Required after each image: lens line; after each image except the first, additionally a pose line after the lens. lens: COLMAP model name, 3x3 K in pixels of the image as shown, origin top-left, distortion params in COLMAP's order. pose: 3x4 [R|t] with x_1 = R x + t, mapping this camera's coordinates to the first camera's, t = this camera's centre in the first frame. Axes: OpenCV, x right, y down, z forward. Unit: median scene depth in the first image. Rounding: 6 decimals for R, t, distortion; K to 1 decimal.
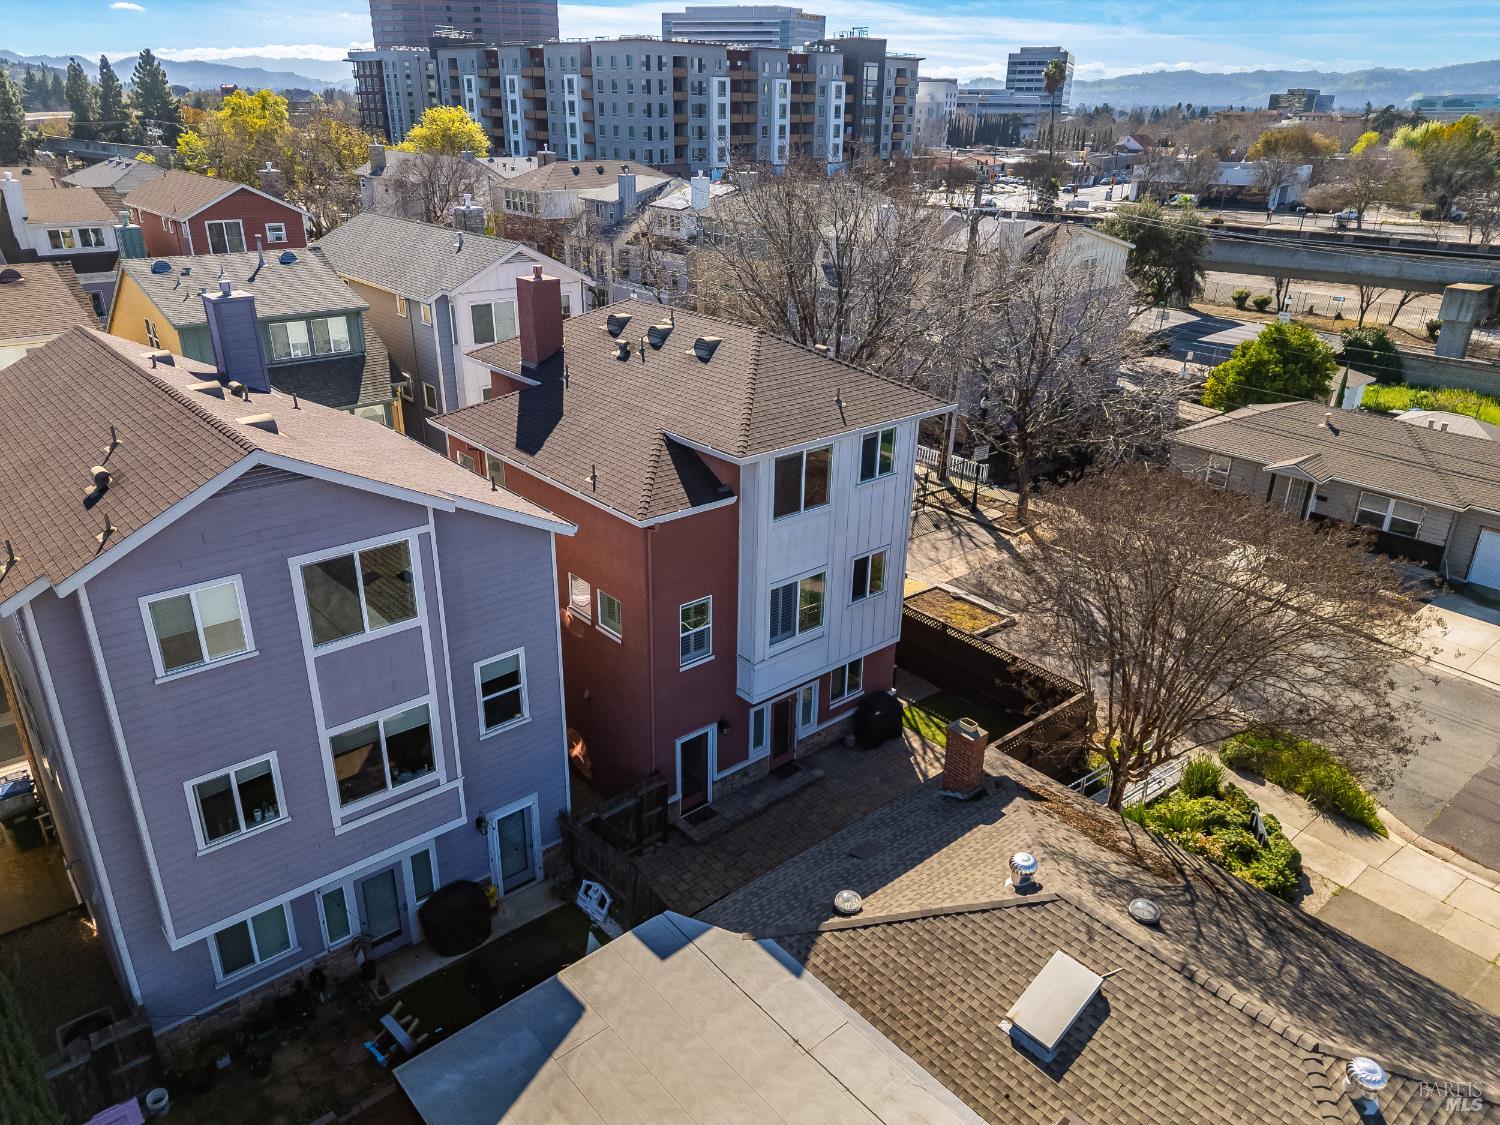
lens RADIAL K [[1047.8, 0, 750.0], [0, 1047.8, 562.5], [0, 0, 1]] dist [0.068128, -0.046127]
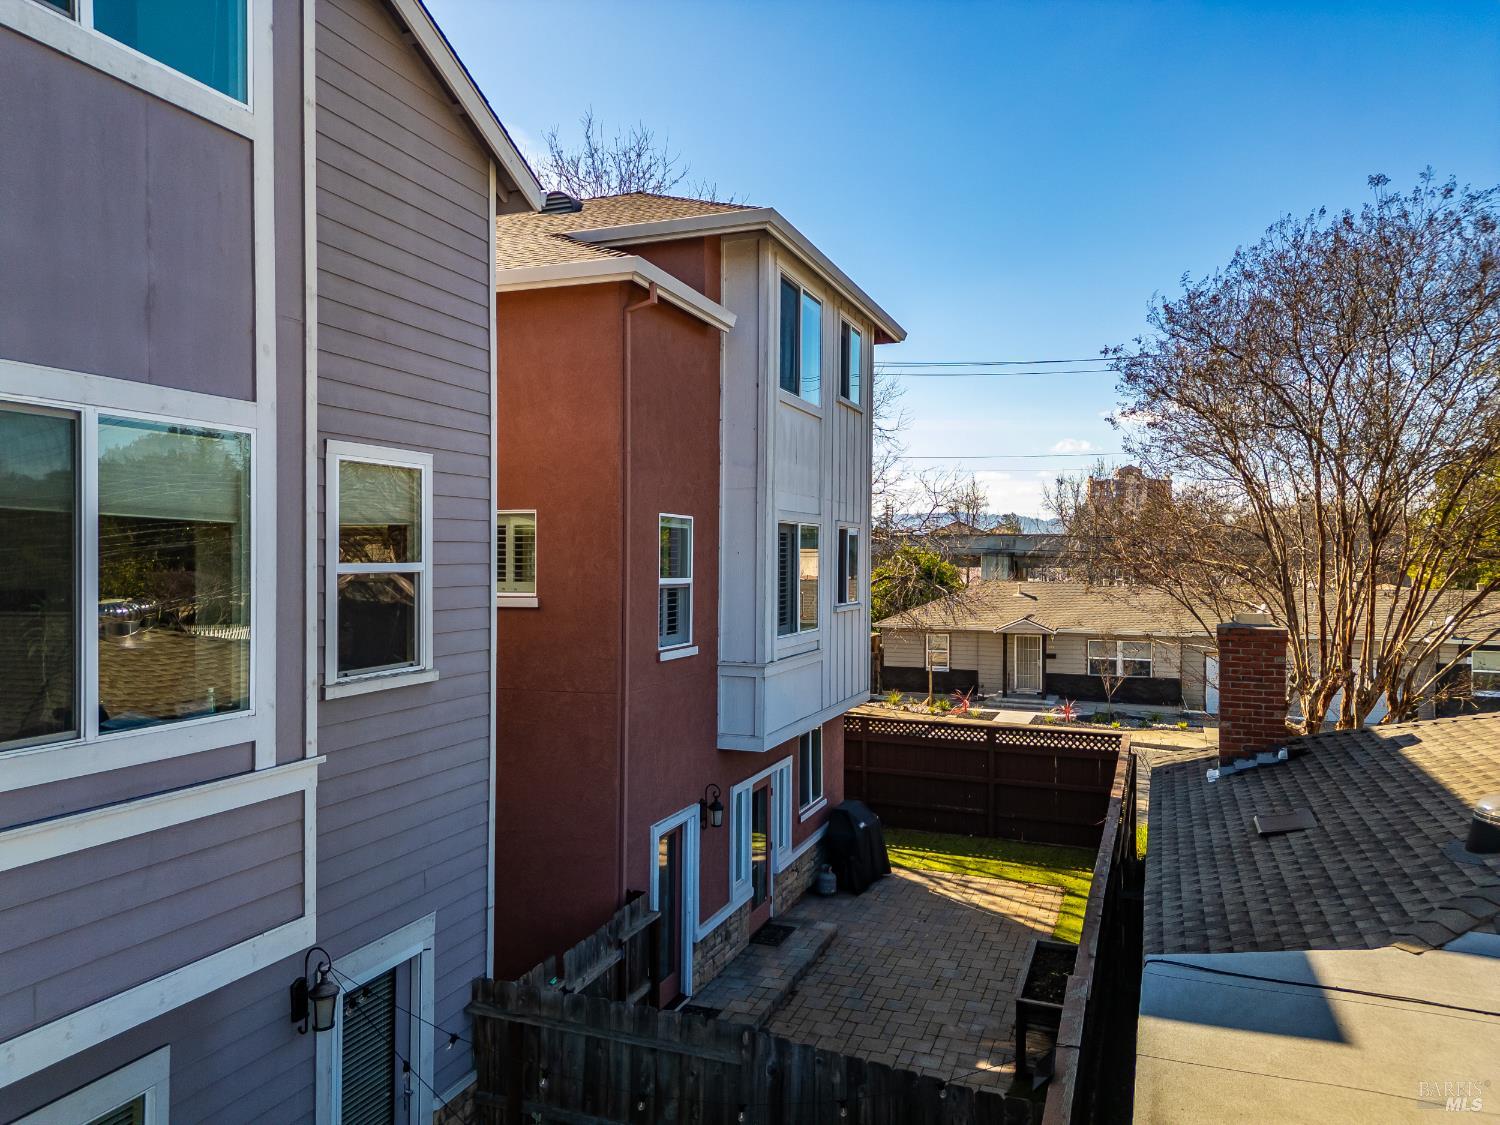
lens RADIAL K [[1047.8, 0, 750.0], [0, 1047.8, 562.5], [0, 0, 1]] dist [0.068128, -0.046127]
pose [[0.881600, -0.014390, 0.471778, -0.251696], [0.197389, 0.919174, -0.340819, 0.230184], [-0.428741, 0.393590, 0.813184, 0.556701]]
